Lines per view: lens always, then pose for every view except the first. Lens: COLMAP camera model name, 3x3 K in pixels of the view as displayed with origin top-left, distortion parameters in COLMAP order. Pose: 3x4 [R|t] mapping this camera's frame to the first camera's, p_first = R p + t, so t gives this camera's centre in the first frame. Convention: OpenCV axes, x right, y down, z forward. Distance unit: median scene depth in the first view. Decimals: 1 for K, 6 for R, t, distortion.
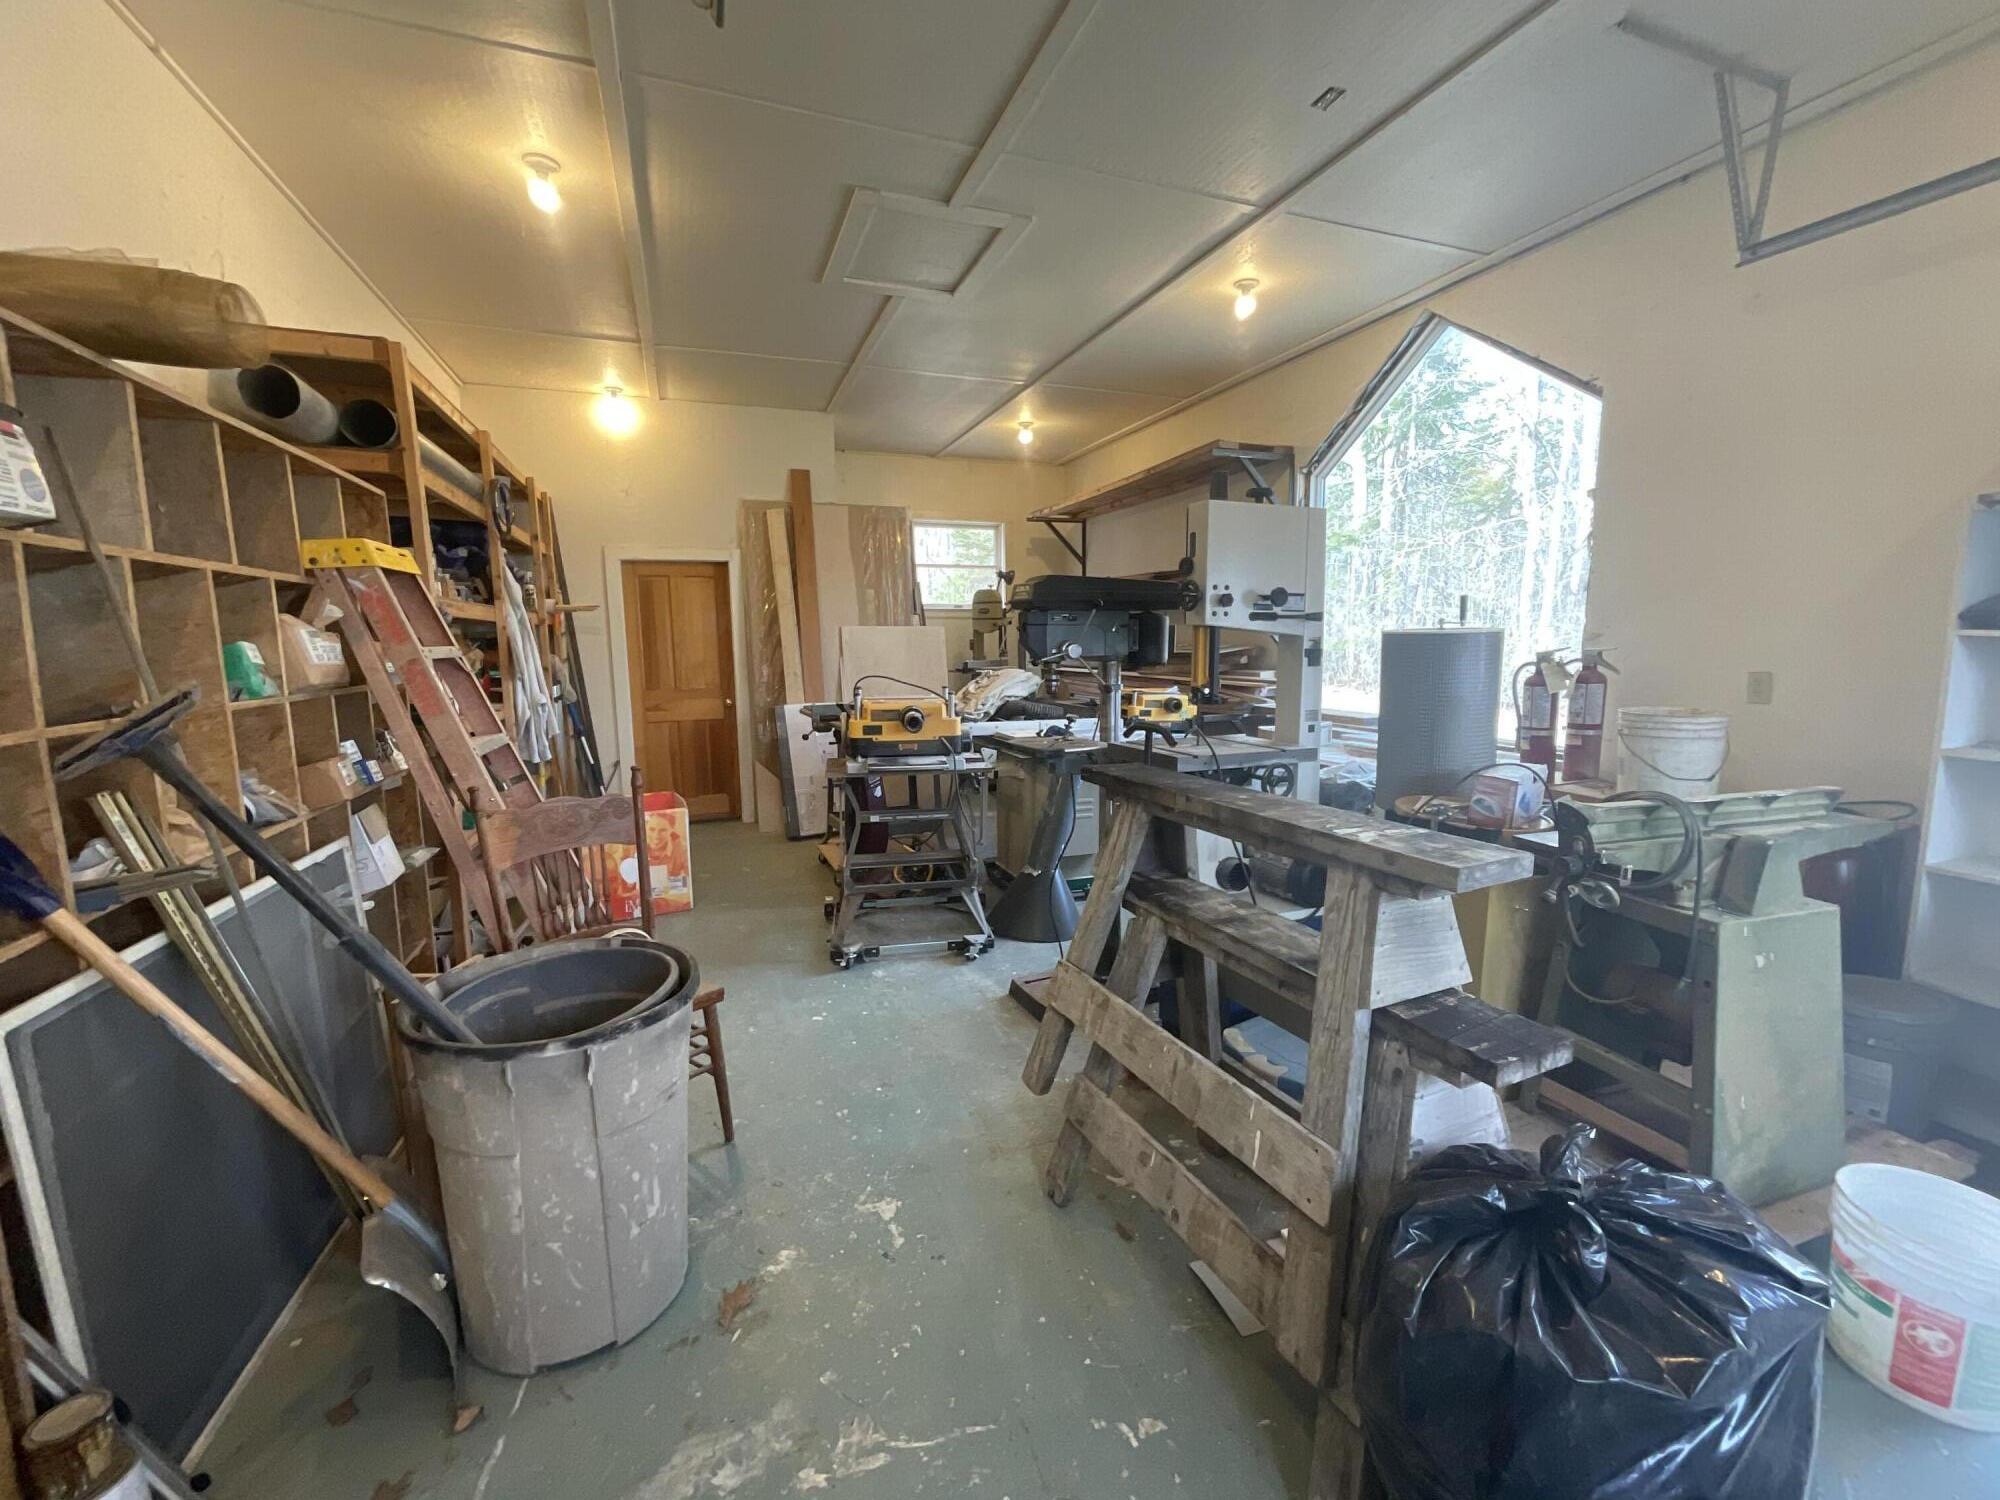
lens RADIAL K [[812.1, 0, 989.5], [0, 812.1, 758.9], [0, 0, 1]] dist [0.000089, -0.002227]
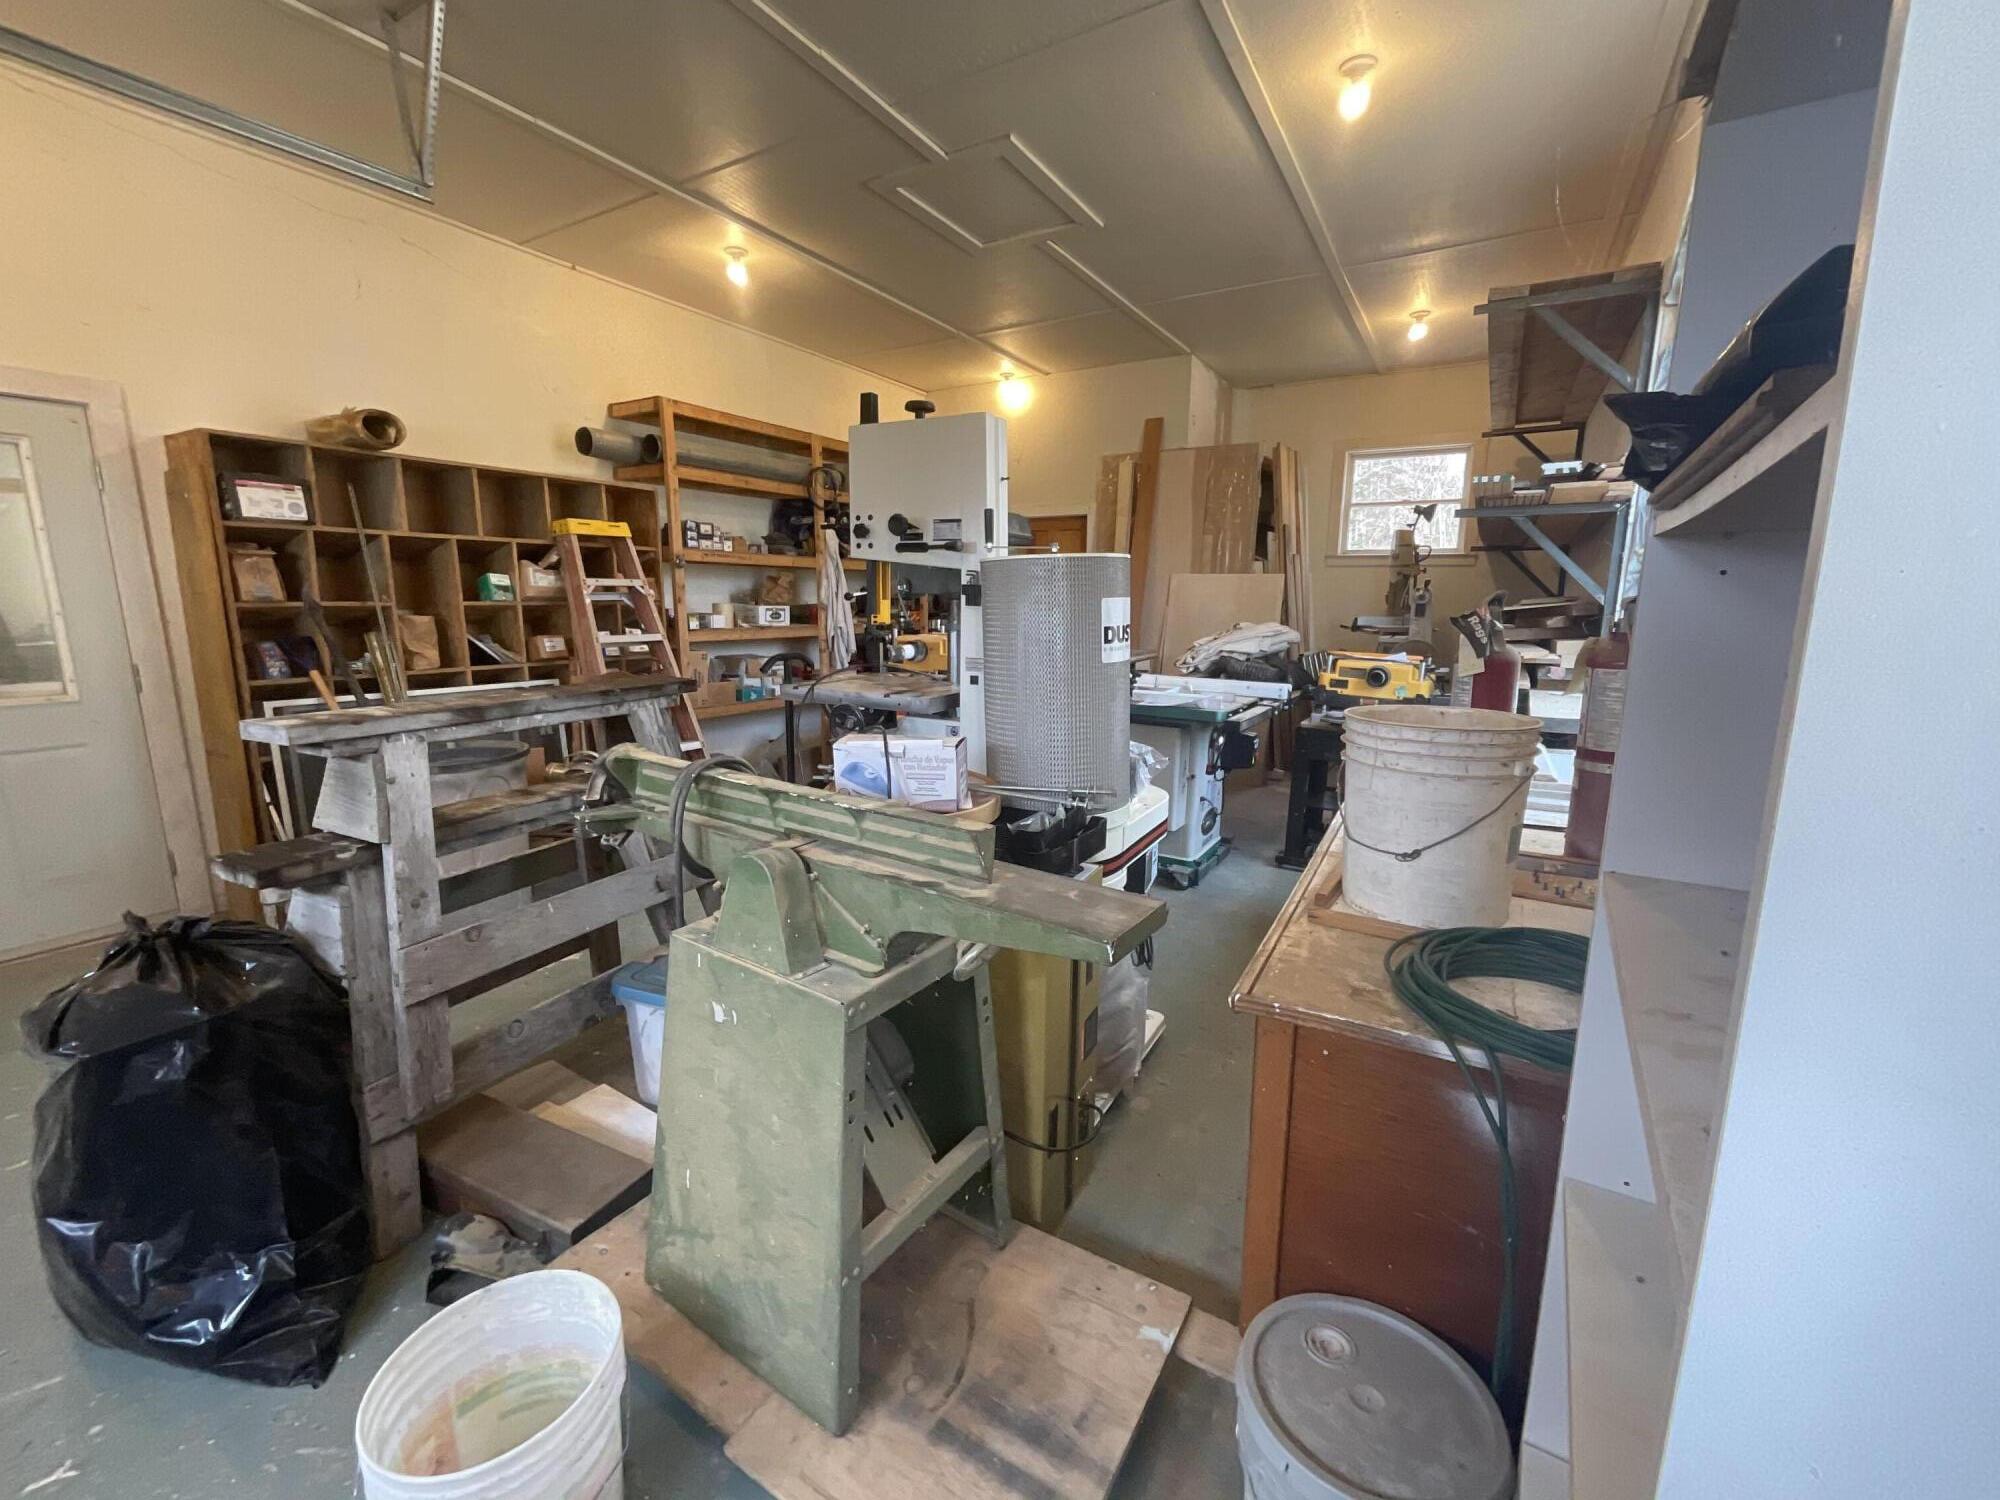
lens RADIAL K [[812.1, 0, 995.7], [0, 812.1, 739.2], [0, 0, 1]] dist [0.000089, -0.002227]
pose [[0.630282, 0.150402, -0.761658, 0.575600], [-0.129334, 0.987688, 0.088009, -0.029680], [0.765517, 0.043037, 0.641974, 0.261932]]
